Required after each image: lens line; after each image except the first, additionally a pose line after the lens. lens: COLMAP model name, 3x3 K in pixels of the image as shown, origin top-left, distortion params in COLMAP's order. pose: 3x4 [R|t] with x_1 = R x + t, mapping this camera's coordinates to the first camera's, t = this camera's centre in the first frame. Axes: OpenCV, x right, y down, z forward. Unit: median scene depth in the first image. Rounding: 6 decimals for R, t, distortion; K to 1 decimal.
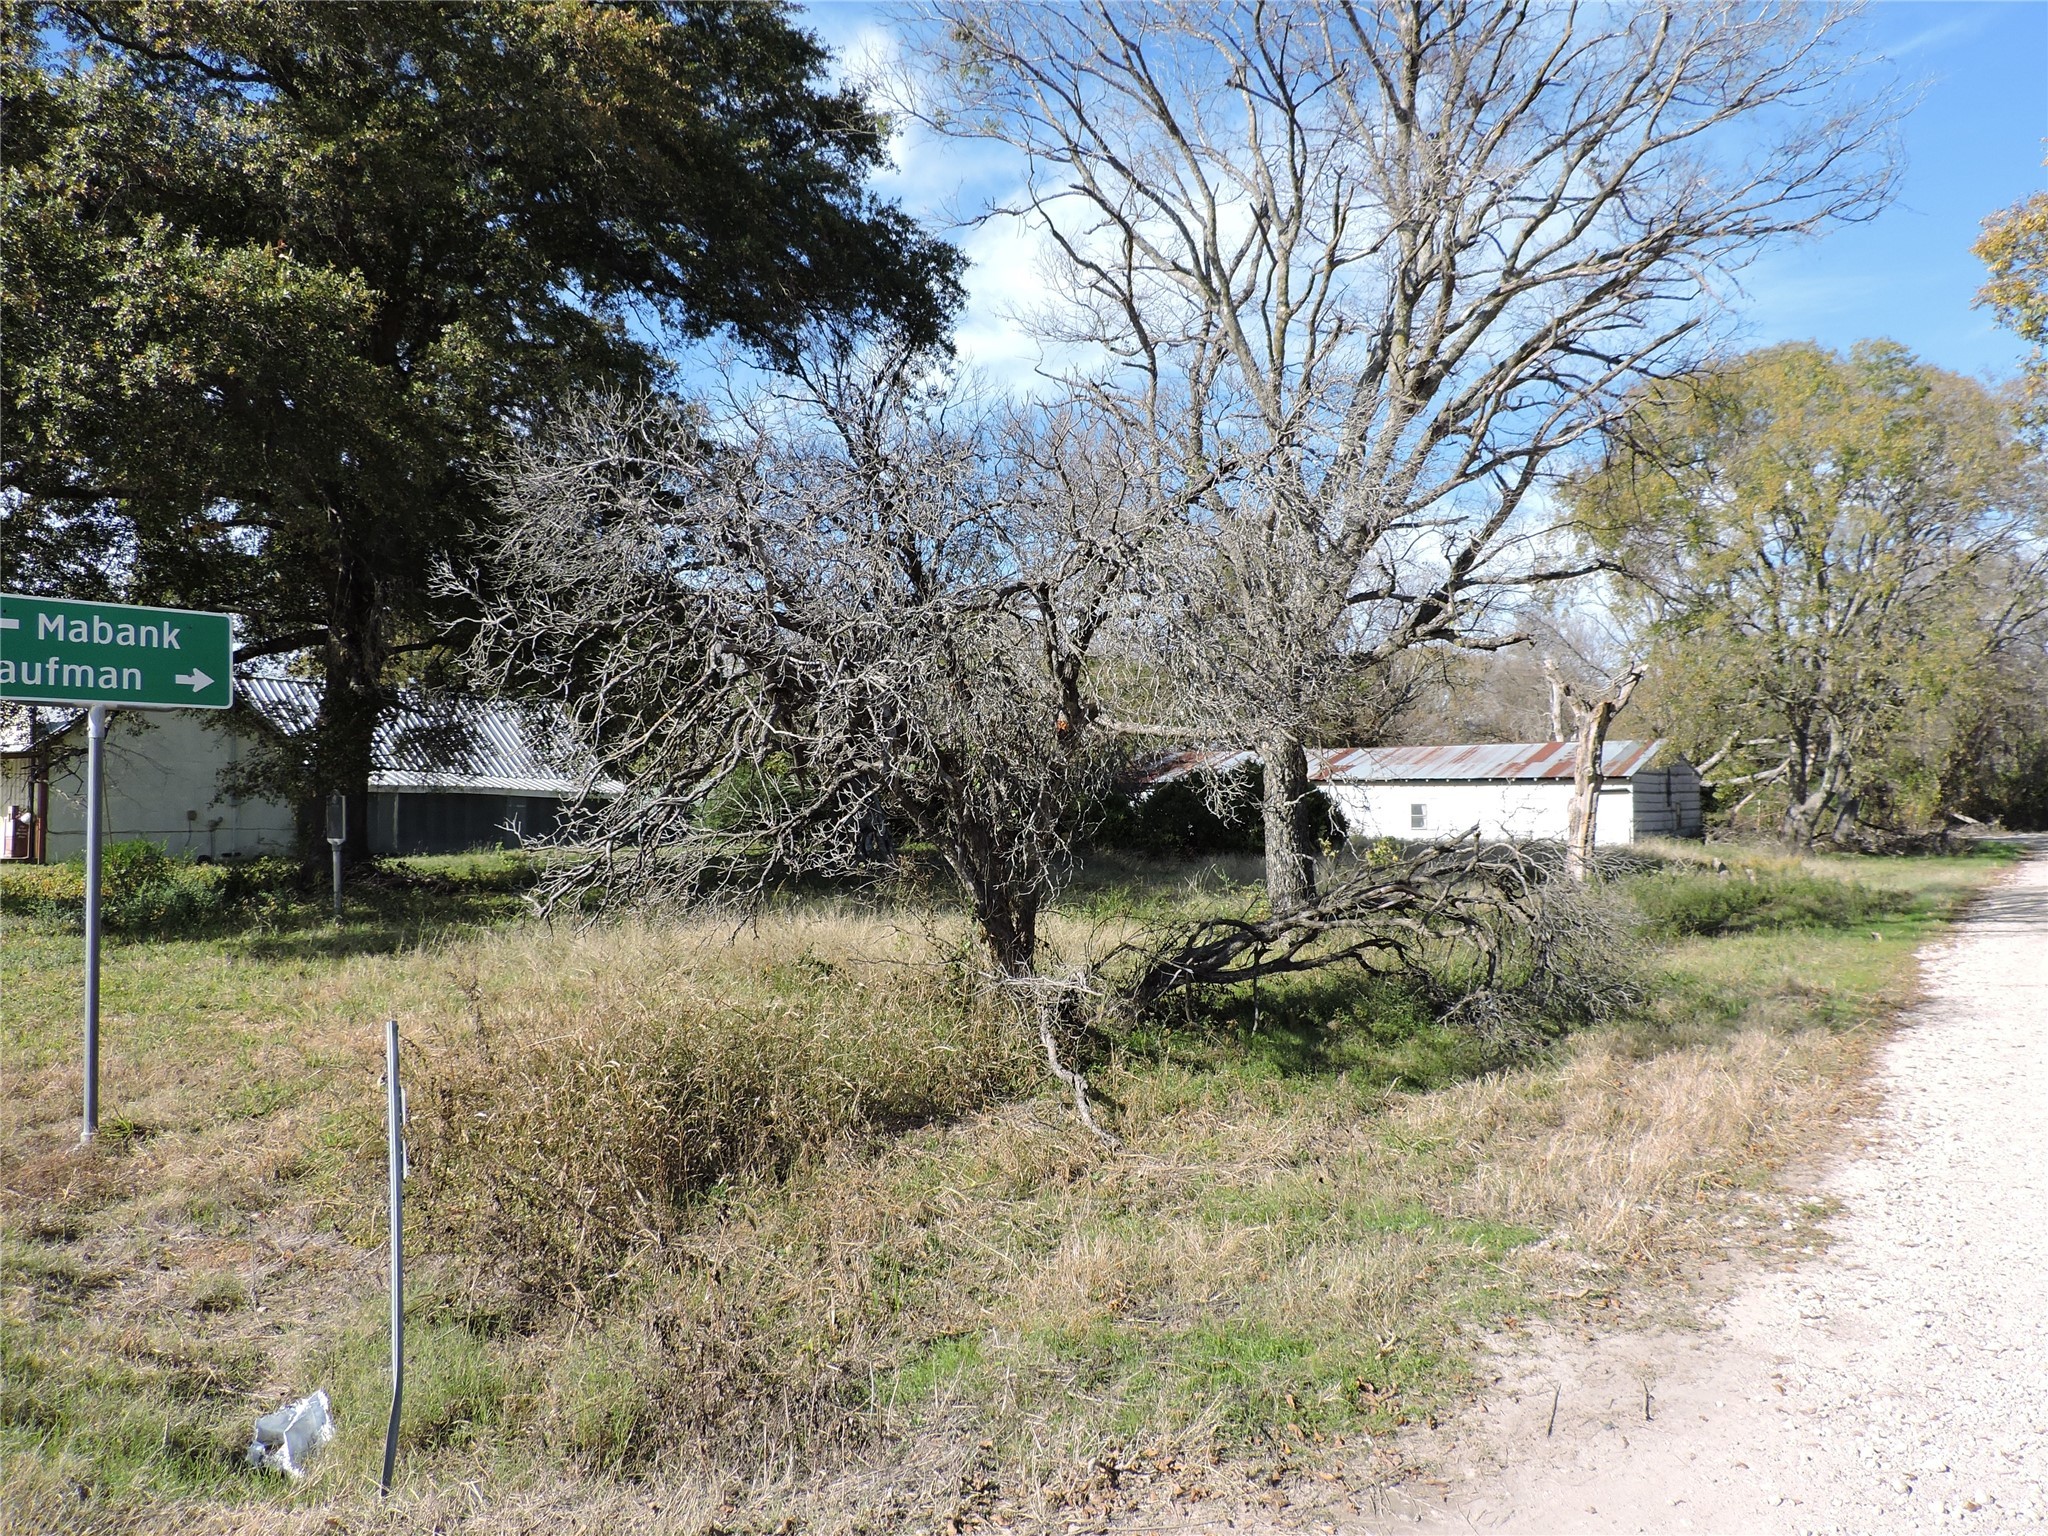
lens RADIAL K [[1540.1, 0, 1024.0], [0, 1540.1, 768.0], [0, 0, 1]] dist [-0.062781, 0.058130]
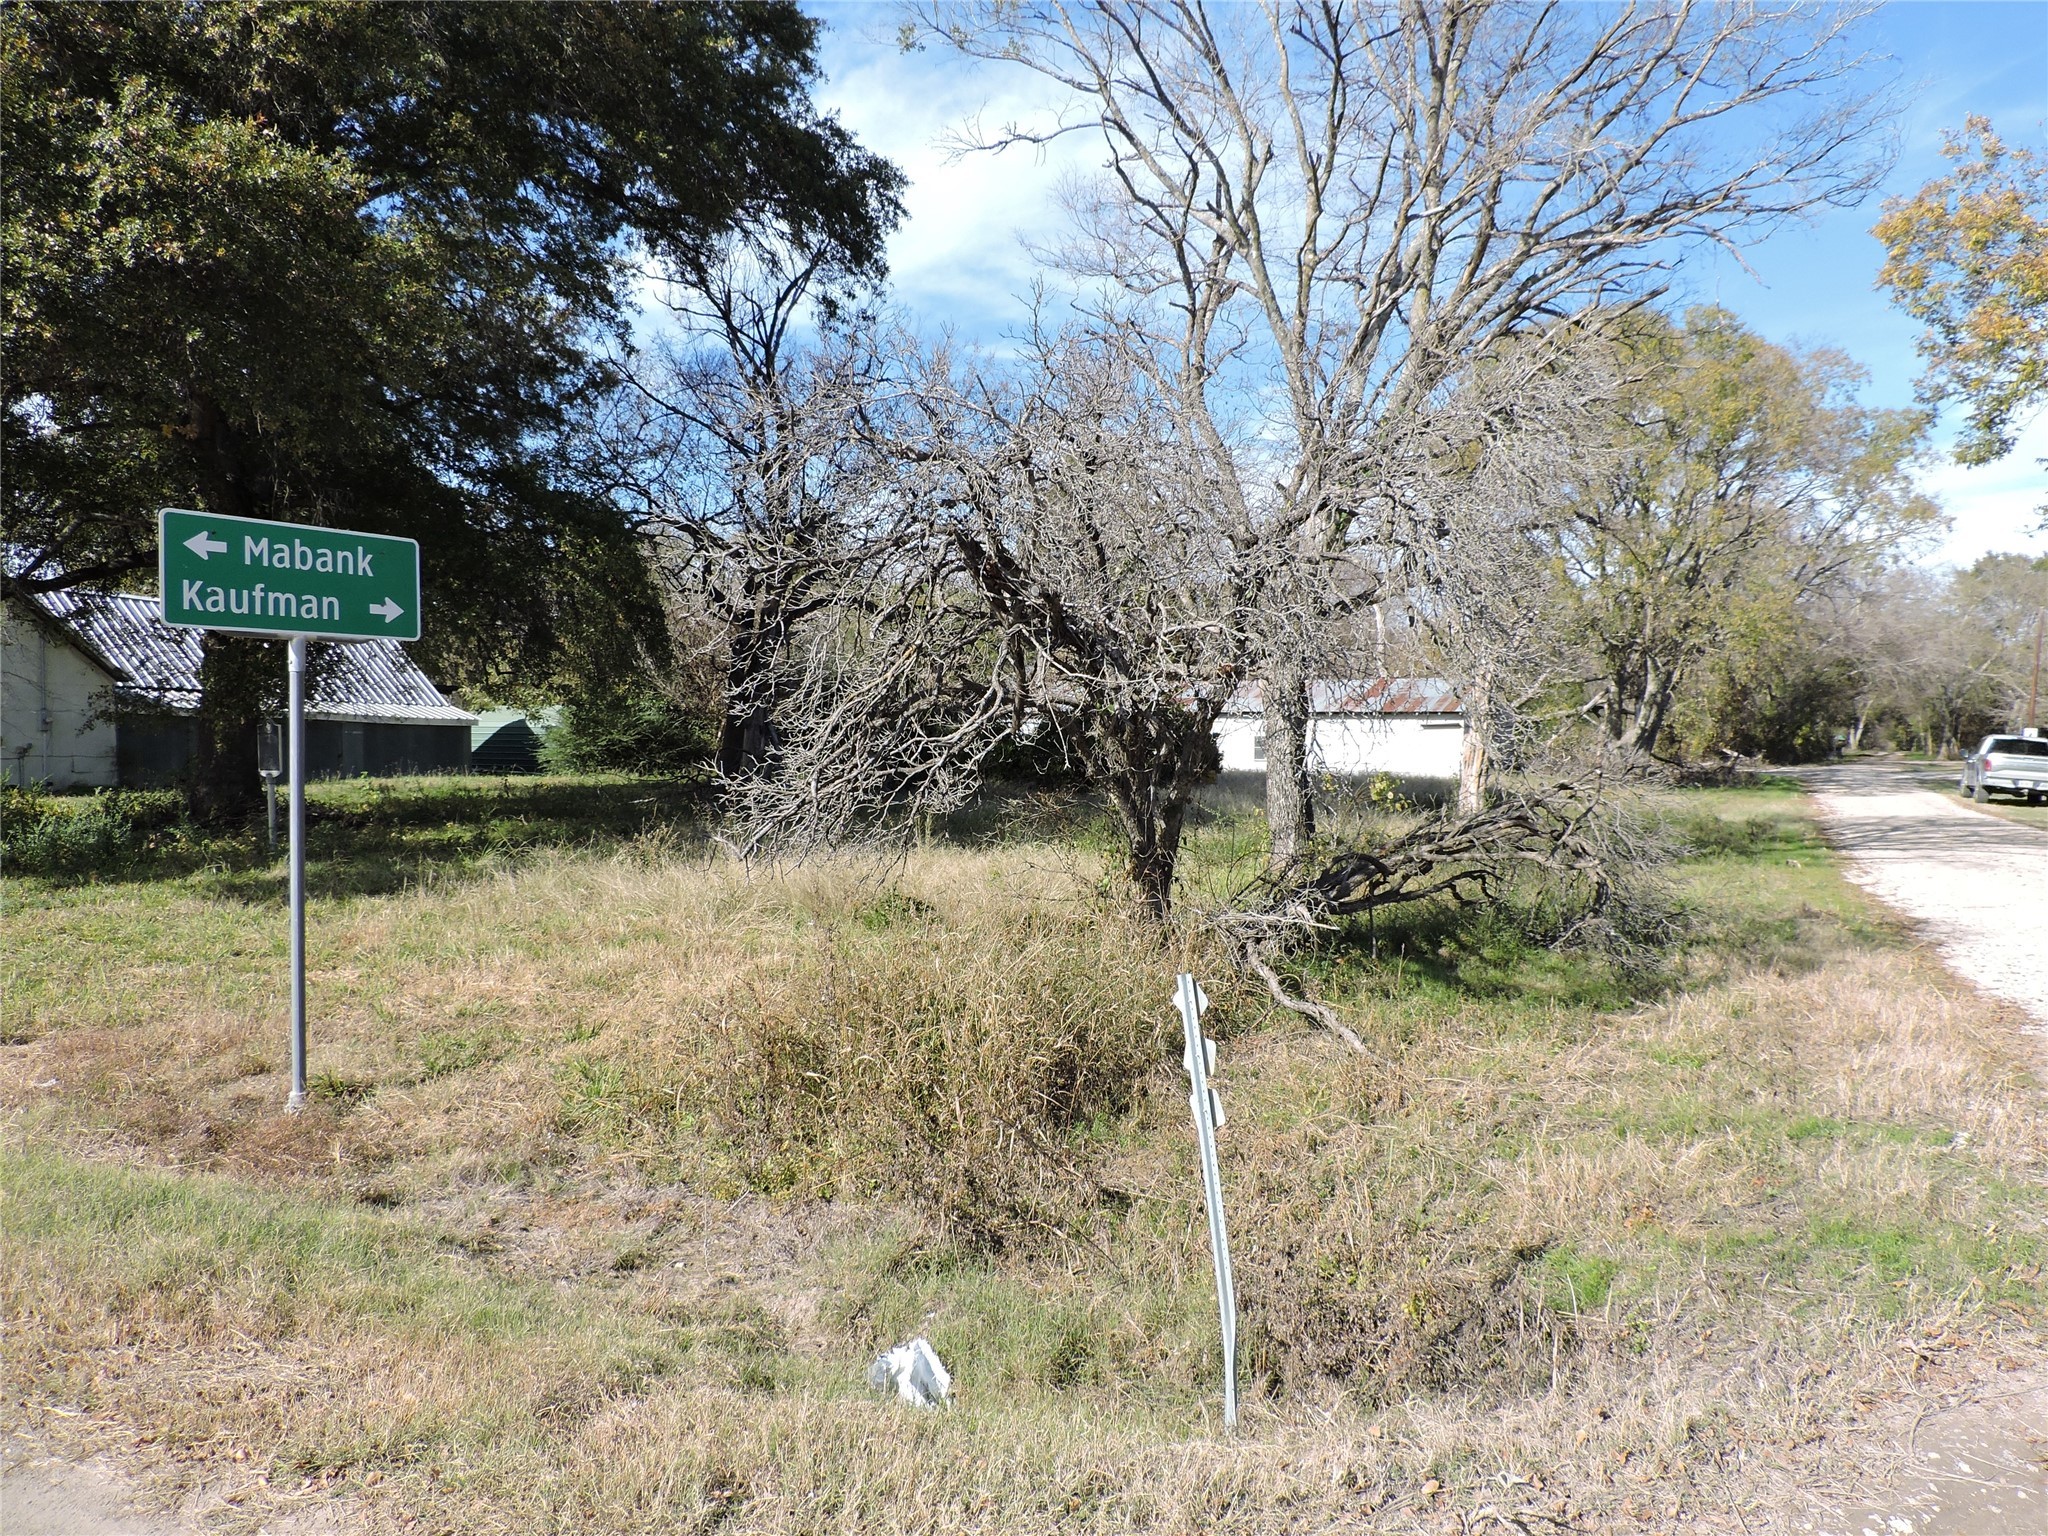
lens RADIAL K [[1546.2, 0, 1029.1], [0, 1546.2, 798.0], [0, 0, 1]] dist [-0.035932, 0.021232]
pose [[0.985123, -0.001994, 0.171838, -0.210639], [-0.009389, 0.997815, 0.065401, -0.005442], [-0.171593, -0.066042, 0.982952, -0.001473]]
